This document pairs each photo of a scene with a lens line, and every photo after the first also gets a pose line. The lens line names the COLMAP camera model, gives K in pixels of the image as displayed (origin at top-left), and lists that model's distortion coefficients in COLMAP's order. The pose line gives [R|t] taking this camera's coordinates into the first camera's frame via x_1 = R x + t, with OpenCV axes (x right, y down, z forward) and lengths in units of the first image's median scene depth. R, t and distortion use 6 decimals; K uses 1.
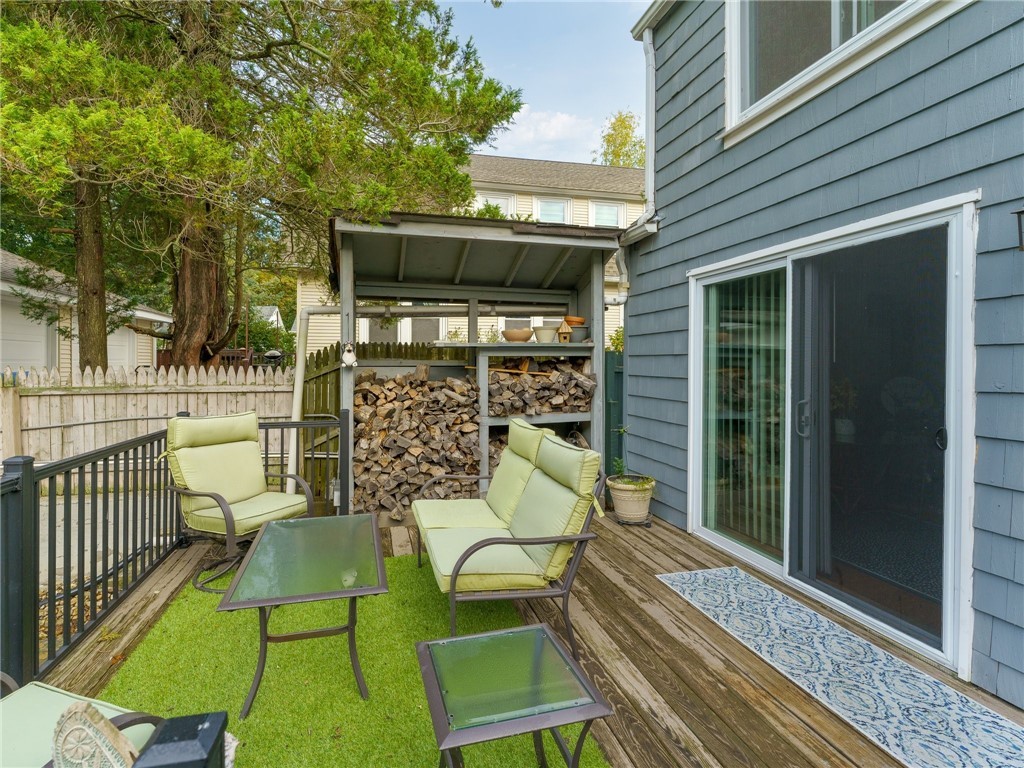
lens RADIAL K [[508.0, 0, 502.5], [0, 508.0, 367.9], [0, 0, 1]] dist [-0.003810, -0.000337]
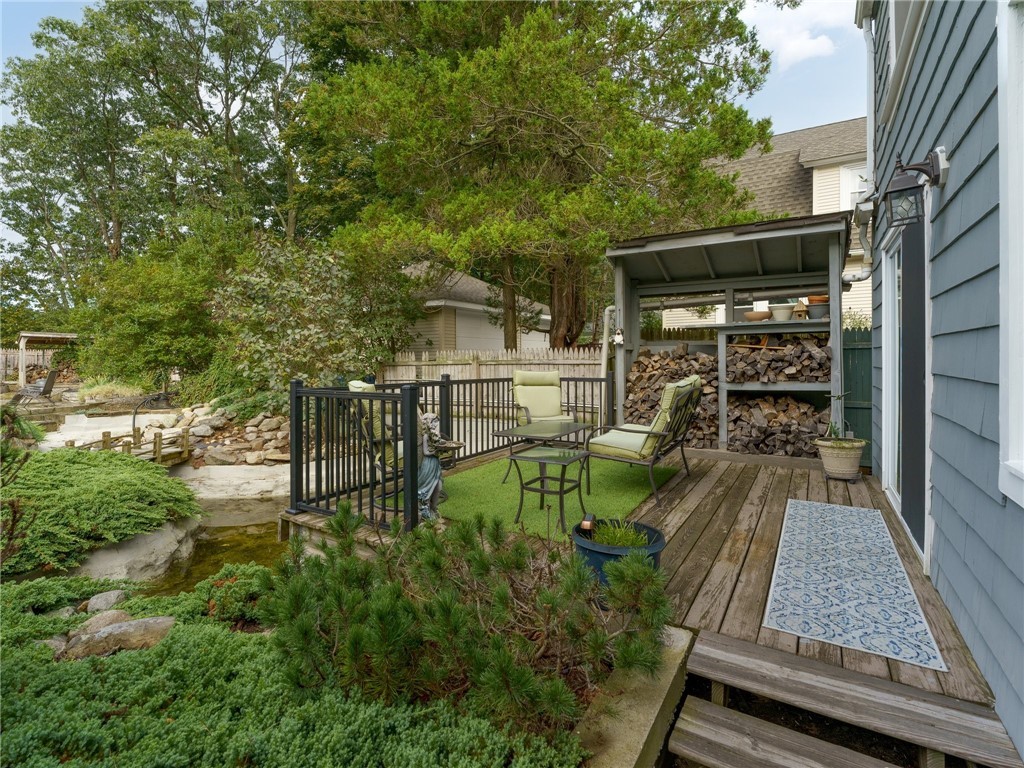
lens RADIAL K [[508.0, 0, 510.9], [0, 508.0, 375.7], [0, 0, 1]] dist [-0.003810, -0.000337]
pose [[0.700536, 0.017612, -0.713400, 0.496246], [-0.000627, 0.999710, 0.024064, 0.049203], [0.713617, -0.016411, 0.700344, -0.262773]]
